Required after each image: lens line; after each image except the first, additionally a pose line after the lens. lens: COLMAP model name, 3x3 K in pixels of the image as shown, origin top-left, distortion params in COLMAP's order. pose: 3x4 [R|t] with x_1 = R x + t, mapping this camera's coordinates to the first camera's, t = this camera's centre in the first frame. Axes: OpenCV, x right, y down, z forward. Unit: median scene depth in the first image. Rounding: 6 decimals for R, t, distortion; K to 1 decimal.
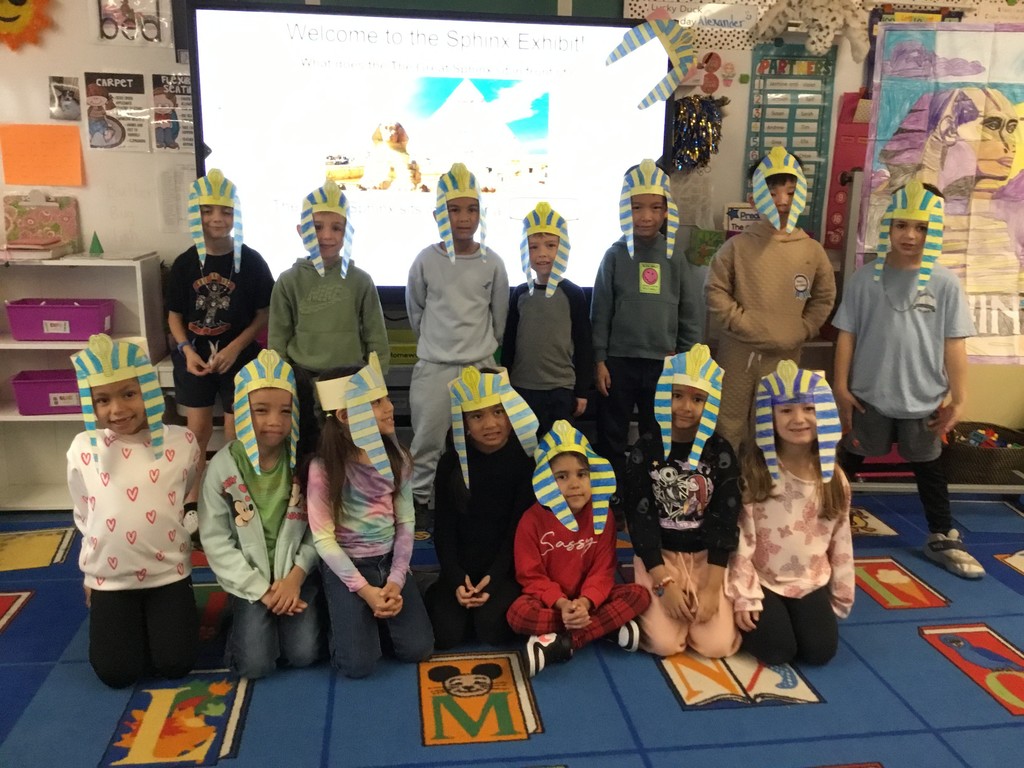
lens RADIAL K [[921.7, 0, 513.3], [0, 921.7, 391.6], [0, 0, 1]] dist [-0.004529, -0.026397]
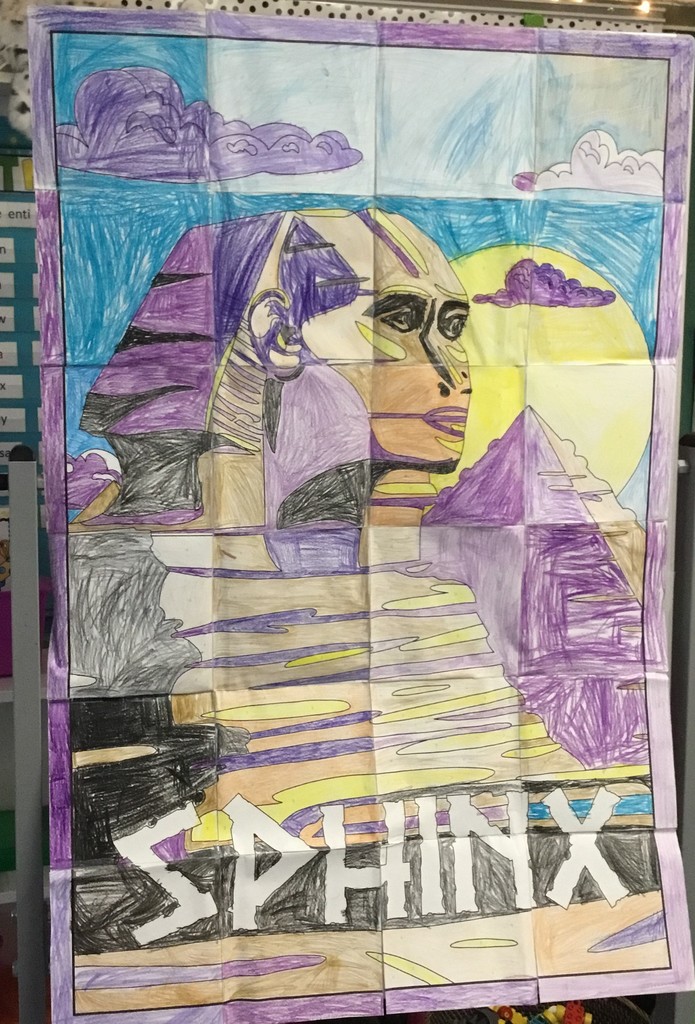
lens RADIAL K [[1148.8, 0, 344.9], [0, 1148.8, 506.4], [0, 0, 1]] dist [0.073745, 0.000000]
pose [[0.974214, -0.042676, 0.221553, 0.399119], [0.065348, 0.993231, -0.096030, -0.177986], [-0.215955, 0.108032, 0.970409, 0.586113]]
